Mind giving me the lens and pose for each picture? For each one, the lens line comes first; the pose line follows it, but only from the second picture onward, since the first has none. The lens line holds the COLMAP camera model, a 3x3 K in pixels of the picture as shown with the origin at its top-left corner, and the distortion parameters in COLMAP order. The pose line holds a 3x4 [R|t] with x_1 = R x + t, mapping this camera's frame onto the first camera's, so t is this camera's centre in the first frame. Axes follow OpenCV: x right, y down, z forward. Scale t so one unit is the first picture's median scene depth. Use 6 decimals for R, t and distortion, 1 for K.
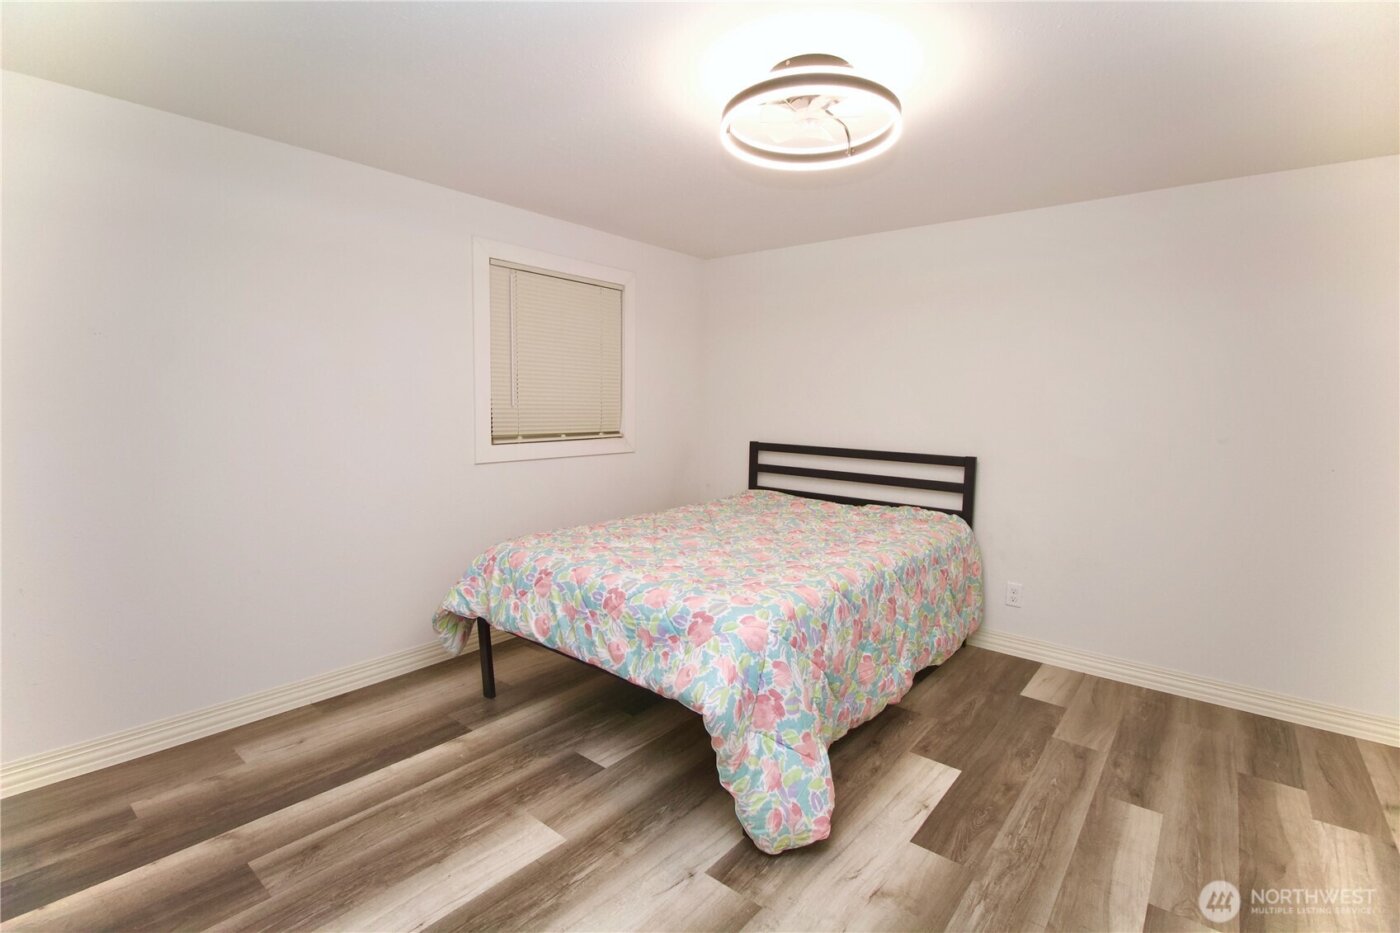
lens RADIAL K [[644.0, 0, 699.7], [0, 644.0, 468.0], [0, 0, 1]] dist [-0.004963, -0.008603]
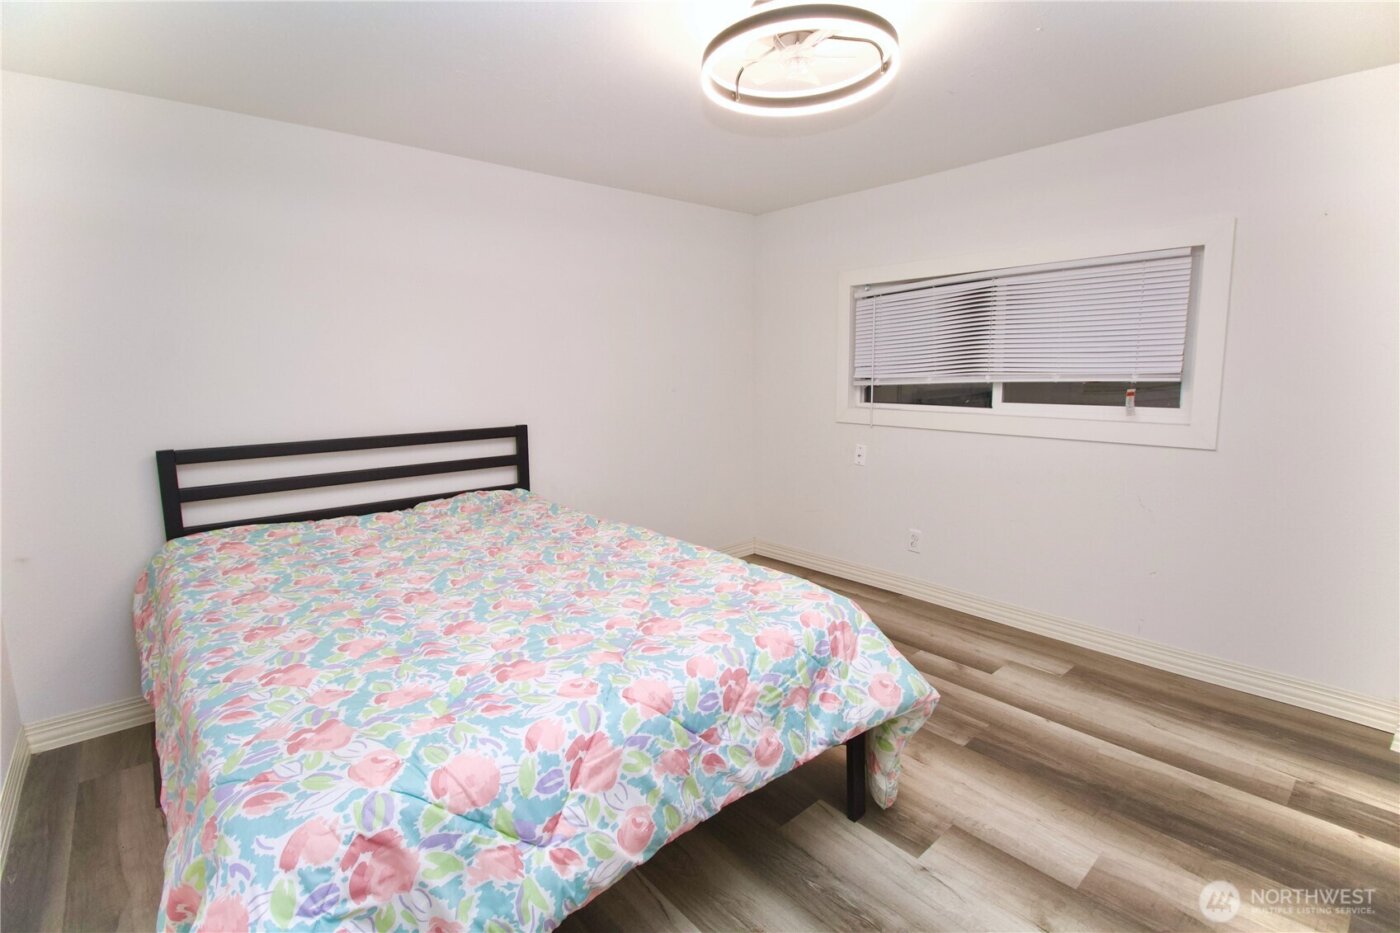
lens RADIAL K [[644.0, 0, 699.3], [0, 644.0, 464.4], [0, 0, 1]] dist [-0.004963, -0.008603]
pose [[0.159733, -0.171968, 0.972066, -0.667000], [0.116041, 0.981153, 0.154508, -0.109252], [-0.980316, 0.088120, 0.176678, 0.825045]]
